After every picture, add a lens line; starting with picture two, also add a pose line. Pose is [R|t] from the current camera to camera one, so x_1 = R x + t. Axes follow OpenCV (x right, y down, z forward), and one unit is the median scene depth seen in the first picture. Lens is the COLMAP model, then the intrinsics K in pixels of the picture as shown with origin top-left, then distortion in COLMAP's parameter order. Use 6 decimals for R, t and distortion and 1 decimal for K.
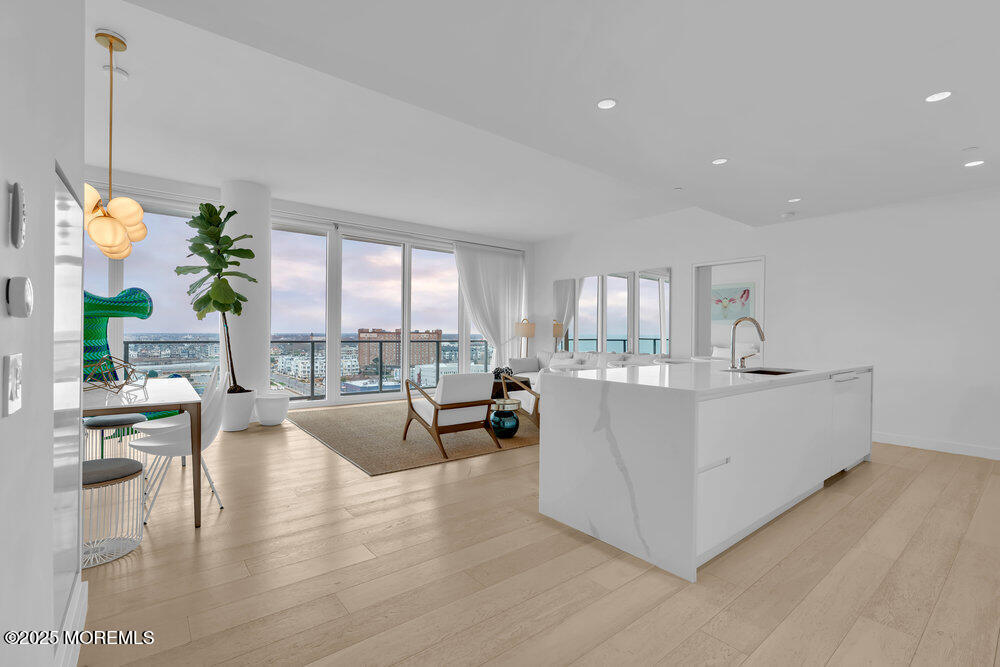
lens RADIAL K [[449.8, 0, 495.5], [0, 449.8, 330.7], [0, 0, 1]] dist [-0.003077, 0.001814]
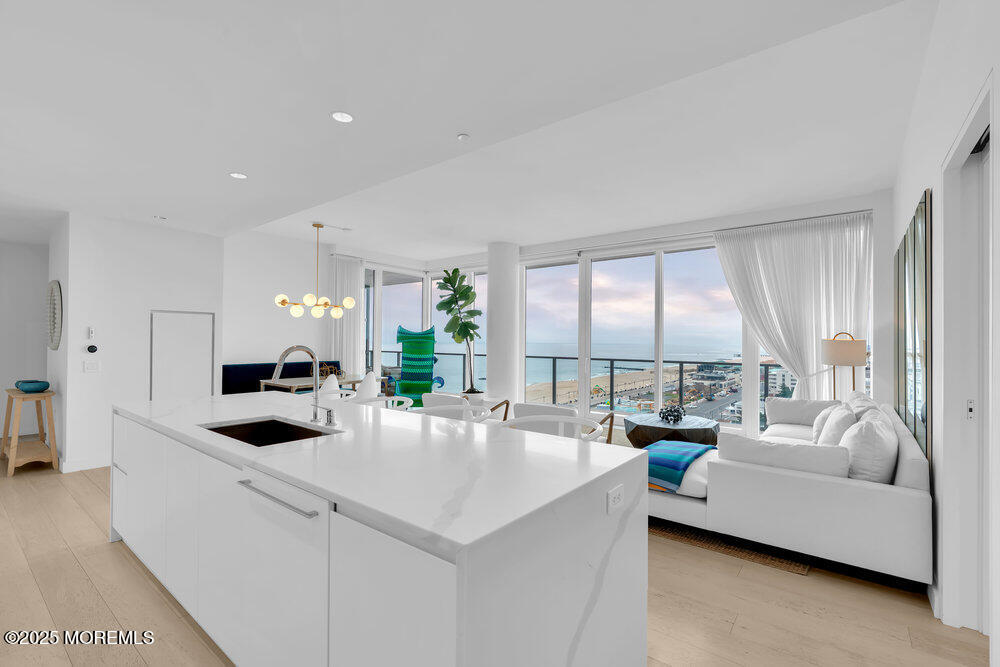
lens RADIAL K [[449.8, 0, 497.3], [0, 449.8, 333.9], [0, 0, 1]] dist [-0.003077, 0.001814]
pose [[0.225424, -0.020242, -0.974050, 0.632109], [0.002909, 0.999794, -0.020104, -0.017731], [0.974256, 0.001698, 0.225436, 0.549098]]
